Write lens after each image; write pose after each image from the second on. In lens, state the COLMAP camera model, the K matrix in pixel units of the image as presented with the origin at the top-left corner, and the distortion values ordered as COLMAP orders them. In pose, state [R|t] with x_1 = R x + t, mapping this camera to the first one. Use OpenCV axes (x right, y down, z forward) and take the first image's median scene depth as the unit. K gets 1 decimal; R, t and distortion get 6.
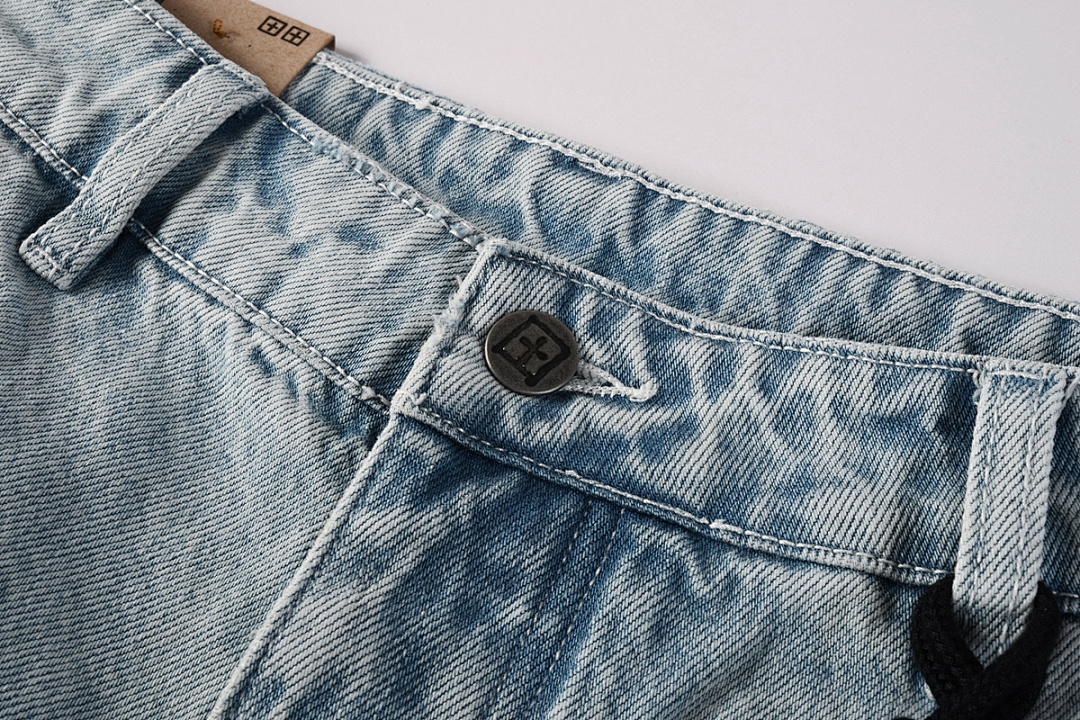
lens RADIAL K [[1424.3, 0, 536.6], [0, 1424.3, 357.5], [0, 0, 1]] dist [0.030572, 0.000000]
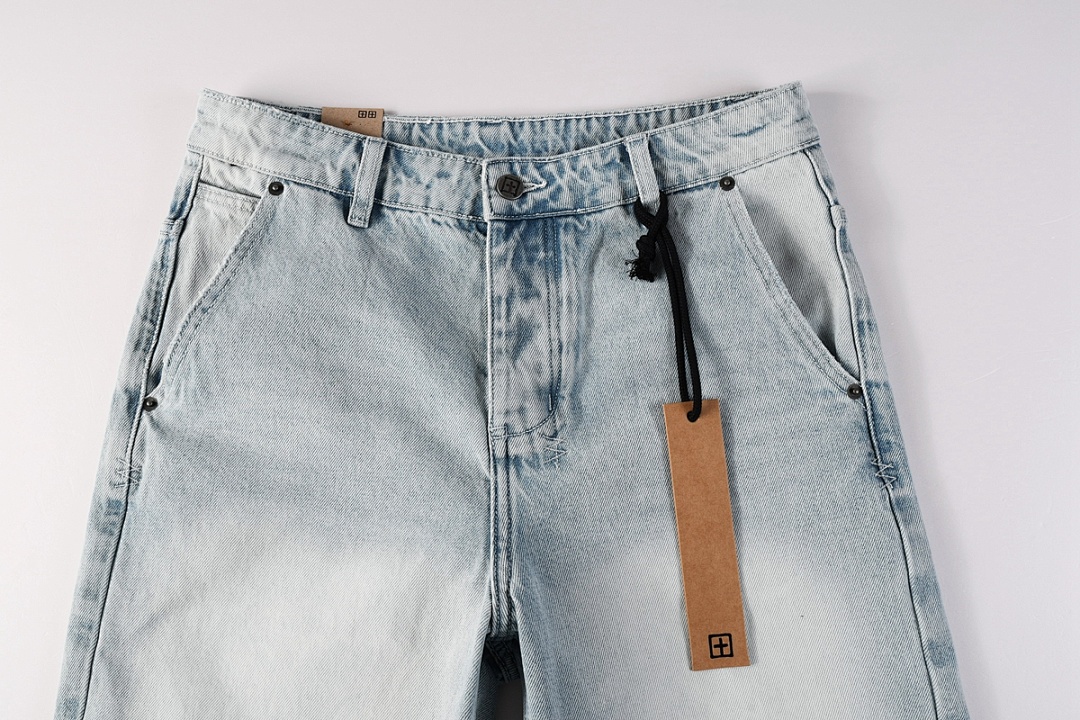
lens RADIAL K [[948.2, 0, 537.7], [0, 948.2, 366.2], [0, 0, 1]] dist [-0.015476, 0.007340]
pose [[0.883179, -0.450192, 0.131611, -0.448220], [0.385430, 0.856494, 0.343311, -0.399584], [-0.267280, -0.252478, 0.929955, -1.294437]]
